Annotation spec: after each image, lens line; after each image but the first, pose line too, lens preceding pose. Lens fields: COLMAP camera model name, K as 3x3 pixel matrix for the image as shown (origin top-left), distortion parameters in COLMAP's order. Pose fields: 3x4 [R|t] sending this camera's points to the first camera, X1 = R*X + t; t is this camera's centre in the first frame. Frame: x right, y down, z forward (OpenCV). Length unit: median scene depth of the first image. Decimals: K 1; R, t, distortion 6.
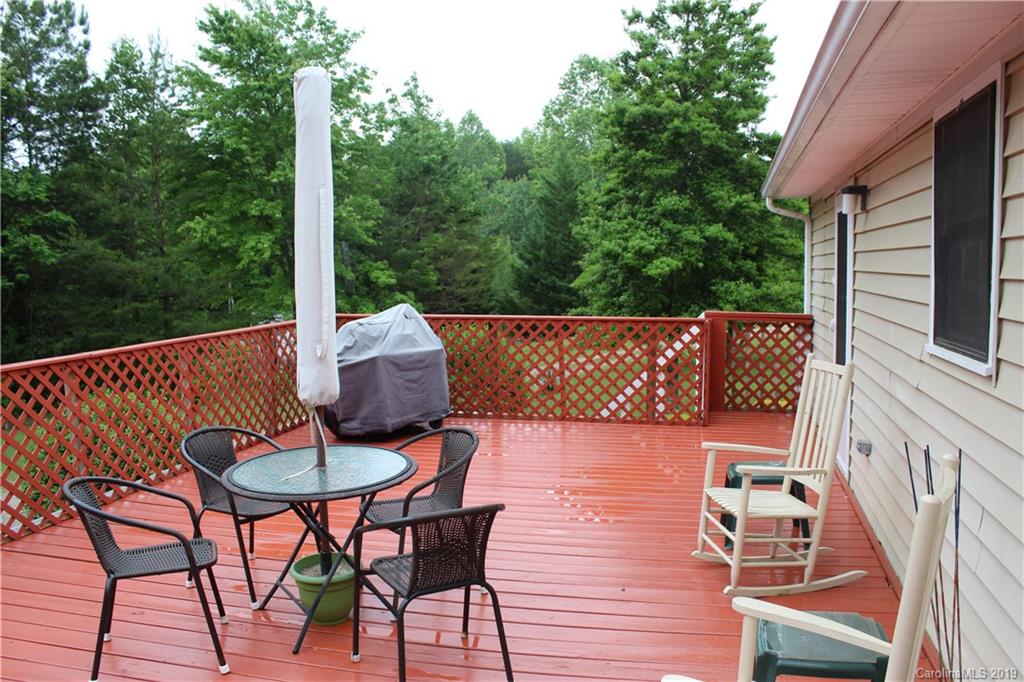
lens RADIAL K [[851.2, 0, 506.0], [0, 851.2, 338.3], [0, 0, 1]] dist [-0.136235, 0.059619]
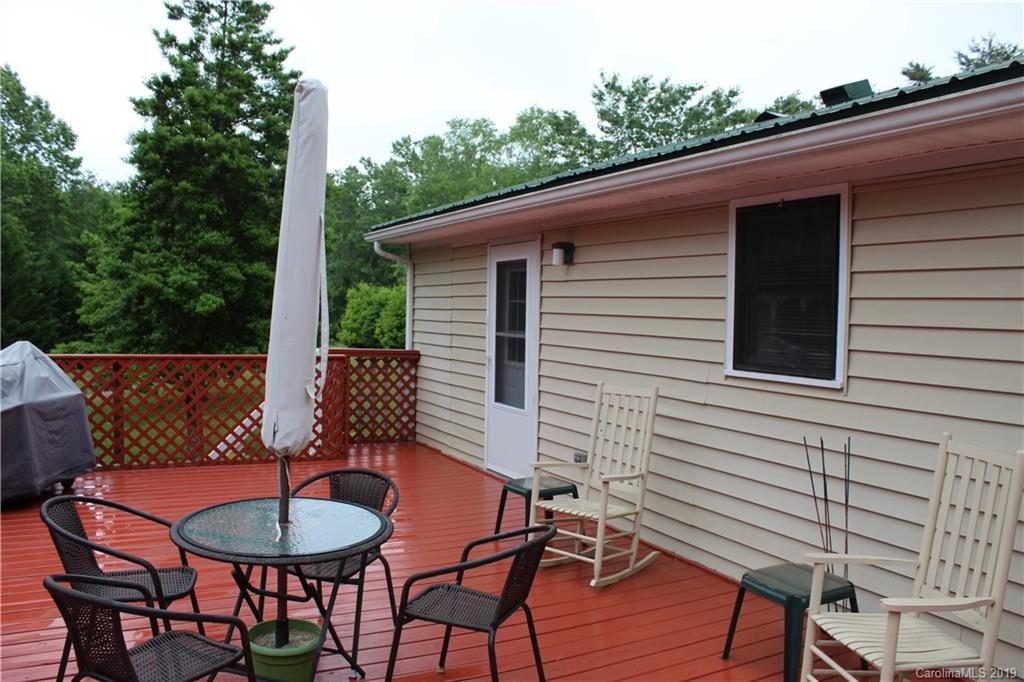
lens RADIAL K [[851.2, 0, 505.9], [0, 851.2, 350.6], [0, 0, 1]] dist [-0.136235, 0.059619]
pose [[0.757379, -0.007061, 0.652937, -0.184930], [0.026446, 0.999453, -0.019867, -0.001889], [-0.652439, 0.032314, 0.757152, 0.050152]]
